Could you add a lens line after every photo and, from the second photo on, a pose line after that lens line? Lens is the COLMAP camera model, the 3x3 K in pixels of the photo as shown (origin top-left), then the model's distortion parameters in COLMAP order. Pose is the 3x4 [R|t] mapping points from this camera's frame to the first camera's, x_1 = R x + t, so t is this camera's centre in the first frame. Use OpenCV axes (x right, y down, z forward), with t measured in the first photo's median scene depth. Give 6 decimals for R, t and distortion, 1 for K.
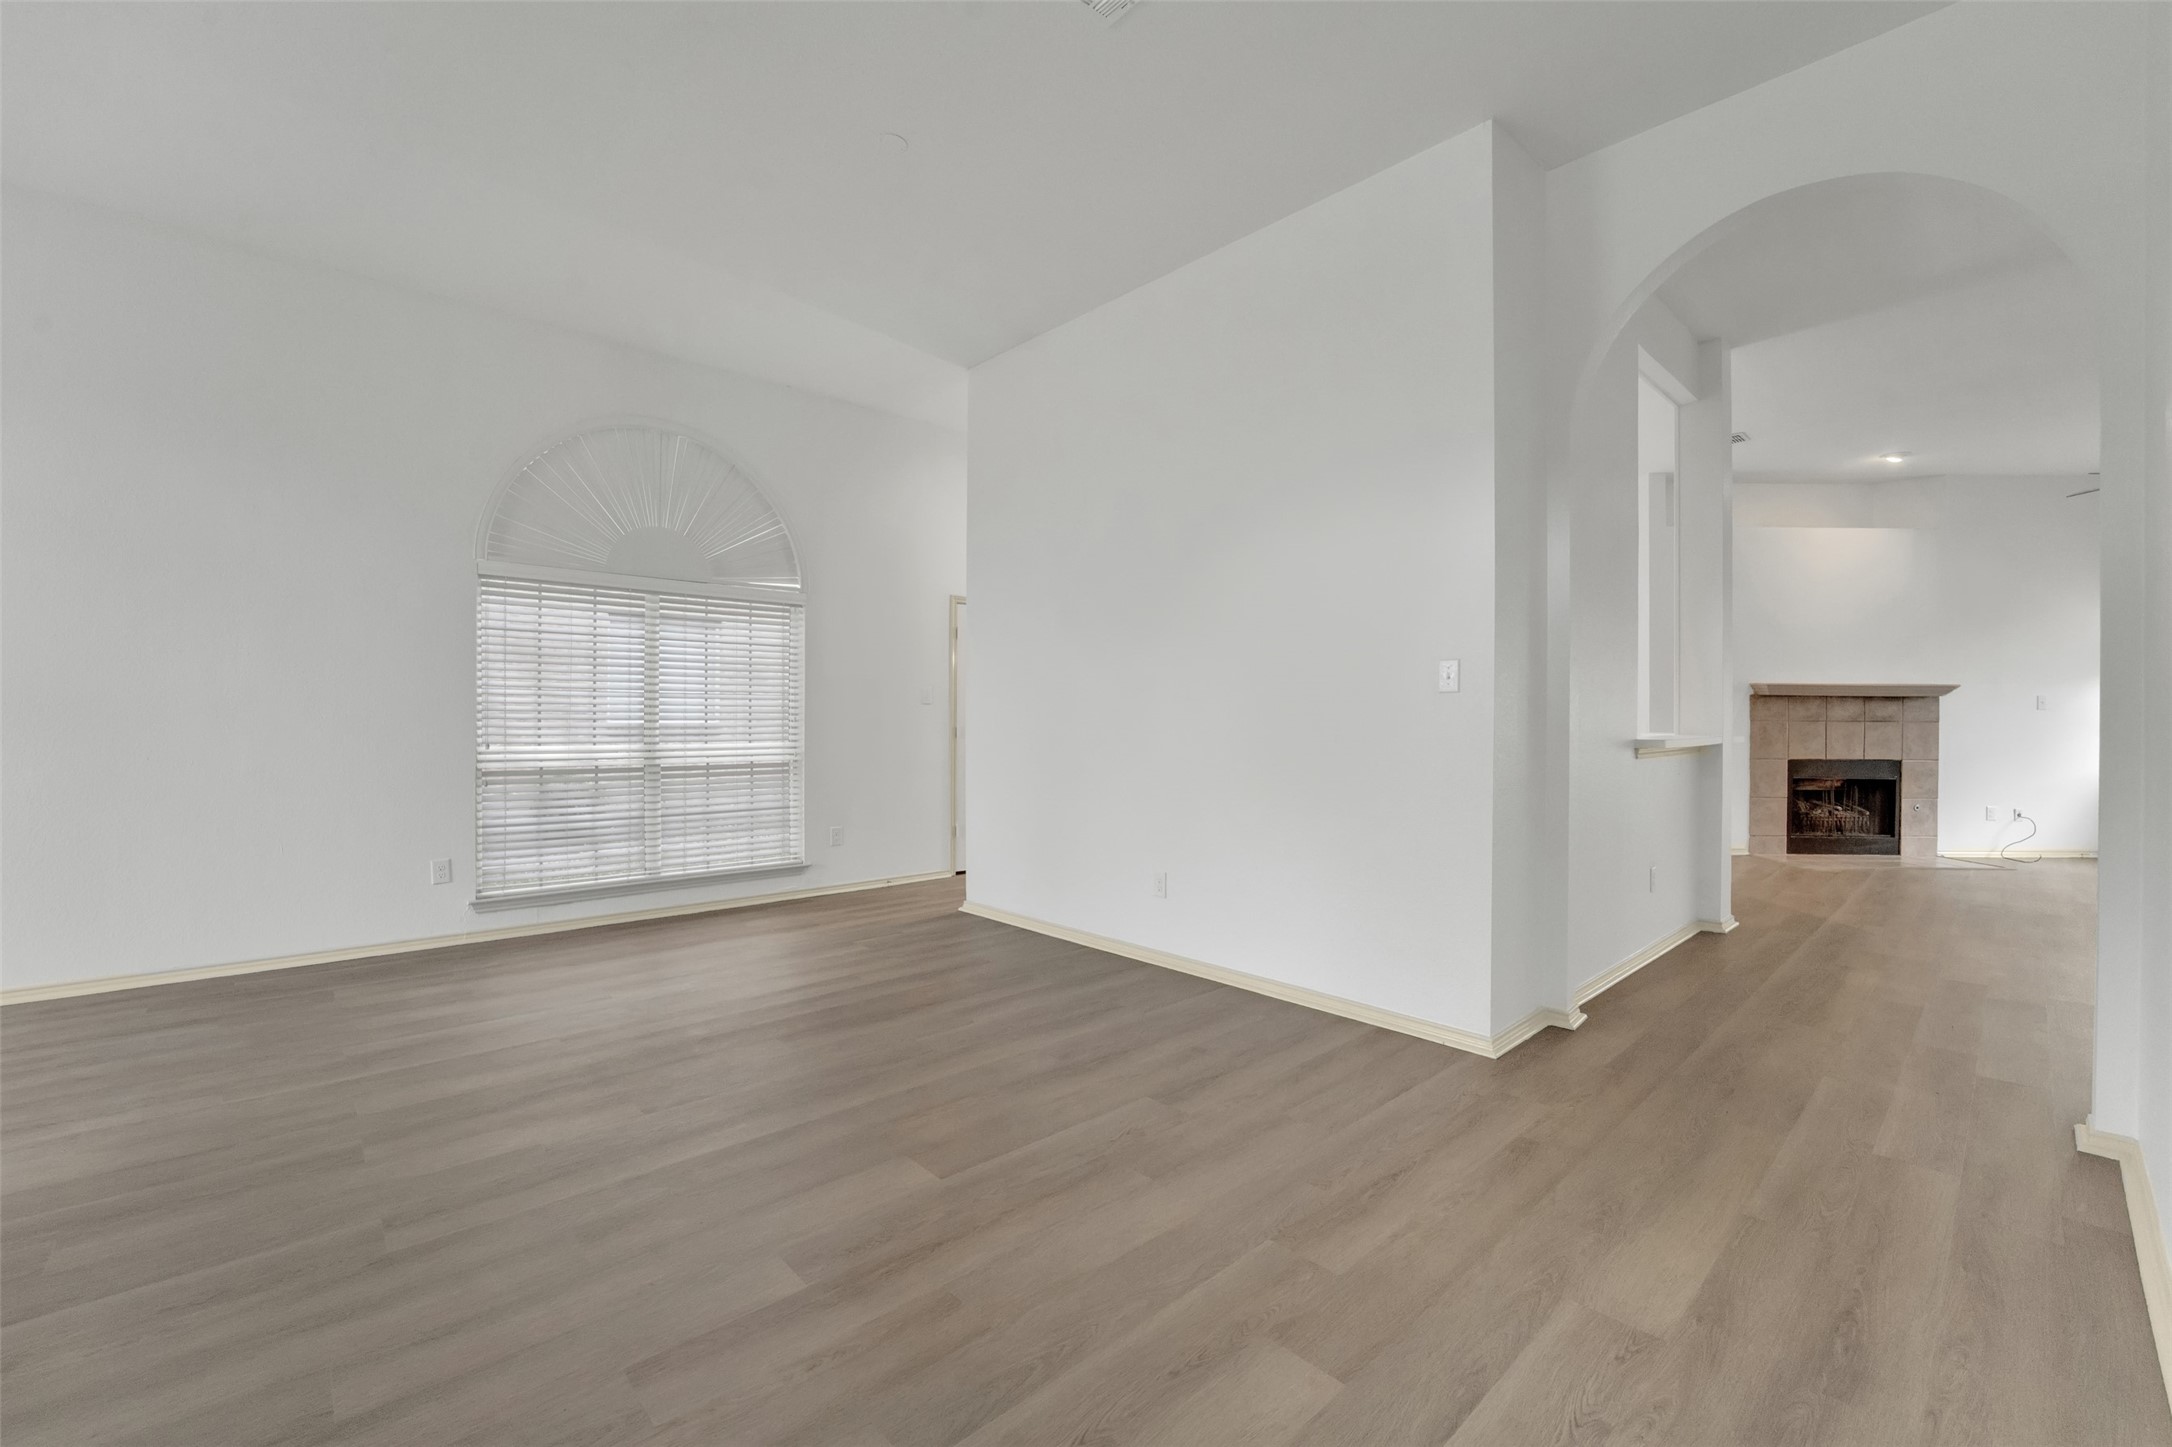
lens RADIAL K [[904.1, 0, 1091.0], [0, 904.1, 710.8], [0, 0, 1]] dist [-0.002529, -0.000399]
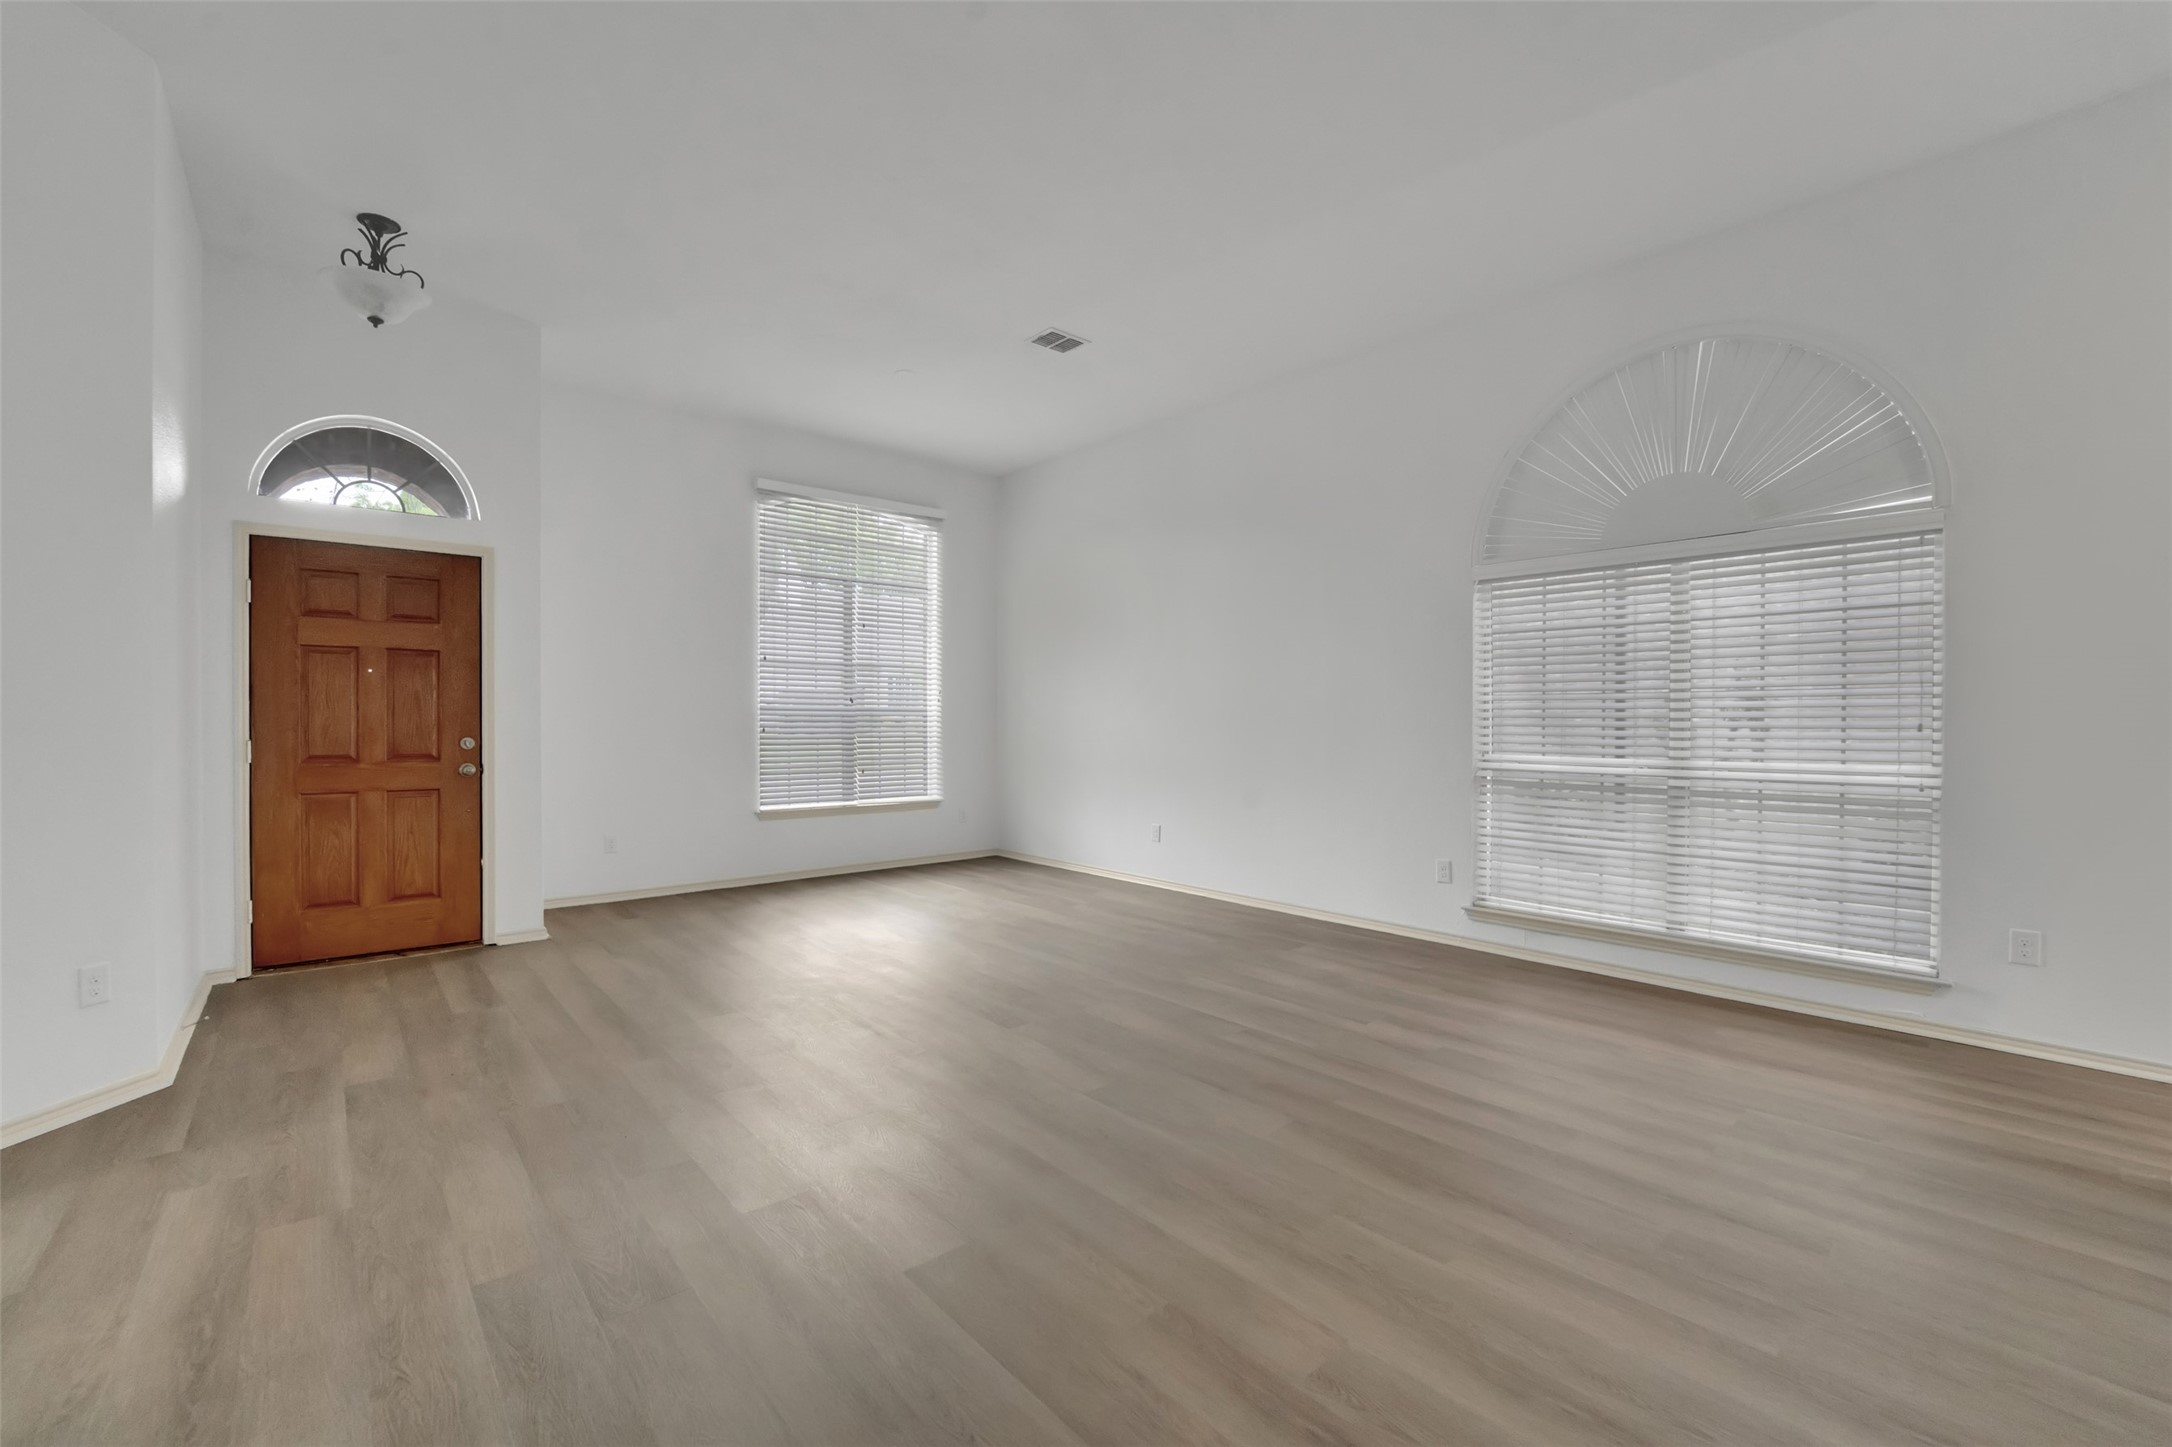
lens RADIAL K [[904.1, 0, 1091.0], [0, 904.1, 710.8], [0, 0, 1]] dist [-0.002529, -0.000399]
pose [[-0.021127, -0.018433, -0.999607, 0.298504], [0.002226, 0.999827, -0.018484, 0.009555], [0.999774, -0.002615, -0.021083, 0.539328]]
